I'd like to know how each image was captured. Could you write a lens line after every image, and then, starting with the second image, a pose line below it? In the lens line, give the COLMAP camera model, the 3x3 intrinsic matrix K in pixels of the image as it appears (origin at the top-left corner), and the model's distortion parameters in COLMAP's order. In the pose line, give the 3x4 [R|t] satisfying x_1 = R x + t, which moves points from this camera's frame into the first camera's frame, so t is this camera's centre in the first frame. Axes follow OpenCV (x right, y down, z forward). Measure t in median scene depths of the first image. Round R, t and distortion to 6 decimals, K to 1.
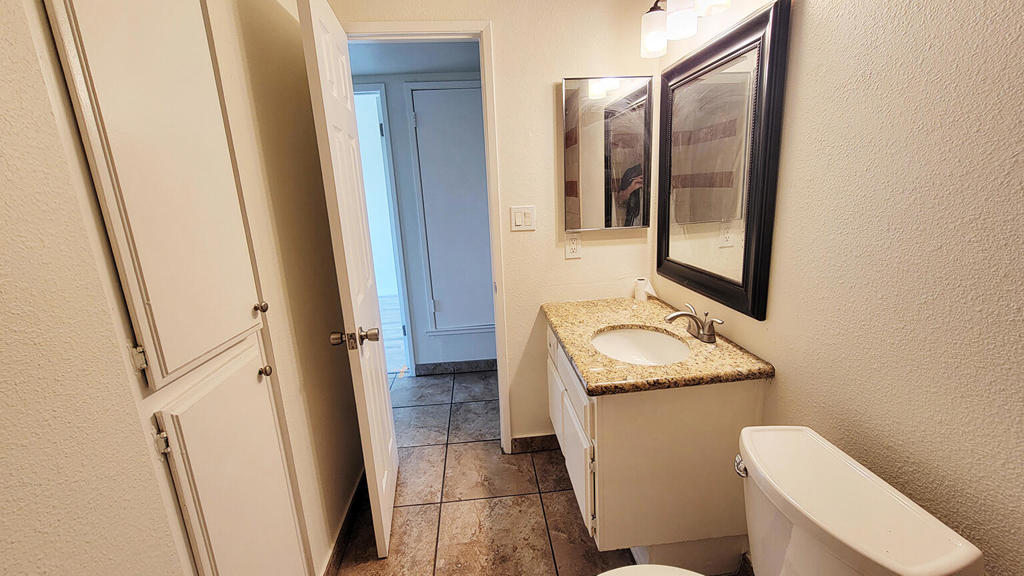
lens RADIAL K [[420.5, 0, 512.0], [0, 420.5, 288.0], [0, 0, 1]] dist [-0.007325, 0.003808]
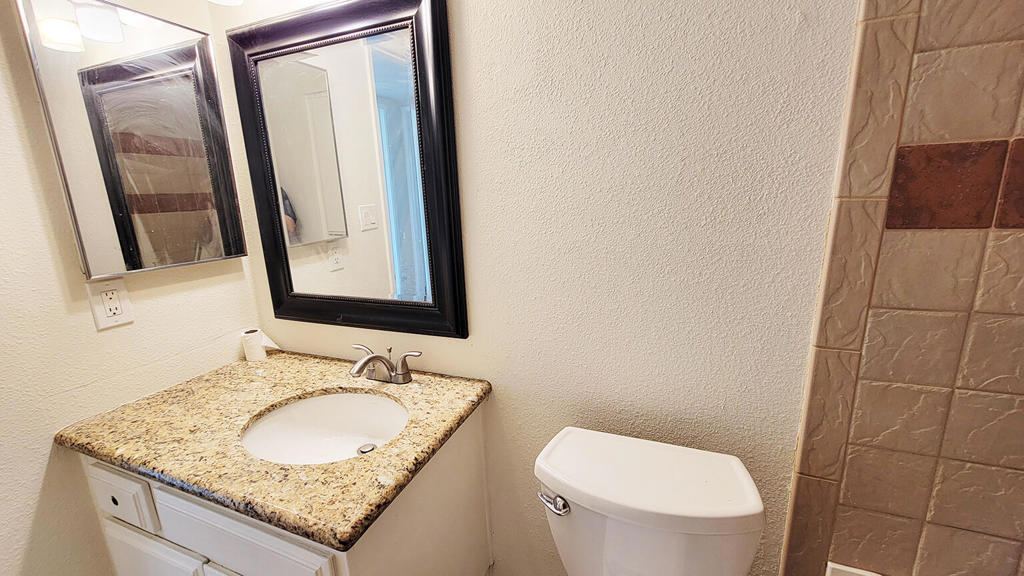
lens RADIAL K [[420.5, 0, 512.0], [0, 420.5, 288.0], [0, 0, 1]] dist [-0.007325, 0.003808]
pose [[0.458667, -0.167088, 0.872758, -0.114515], [0.219786, 0.972978, 0.070769, -0.059340], [-0.860999, 0.159360, 0.482997, 0.387853]]
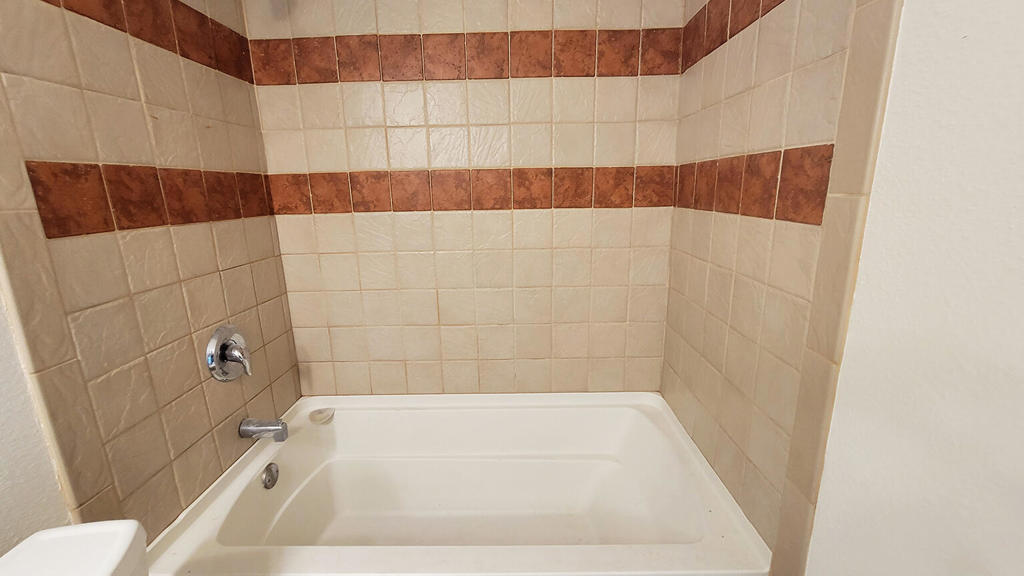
lens RADIAL K [[420.5, 0, 512.0], [0, 420.5, 288.0], [0, 0, 1]] dist [-0.007325, 0.003808]
pose [[-0.992386, 0.048367, 0.113271, -0.091891], [0.094638, 0.888026, 0.449949, -0.121552], [-0.078825, 0.457243, -0.885842, 0.684077]]
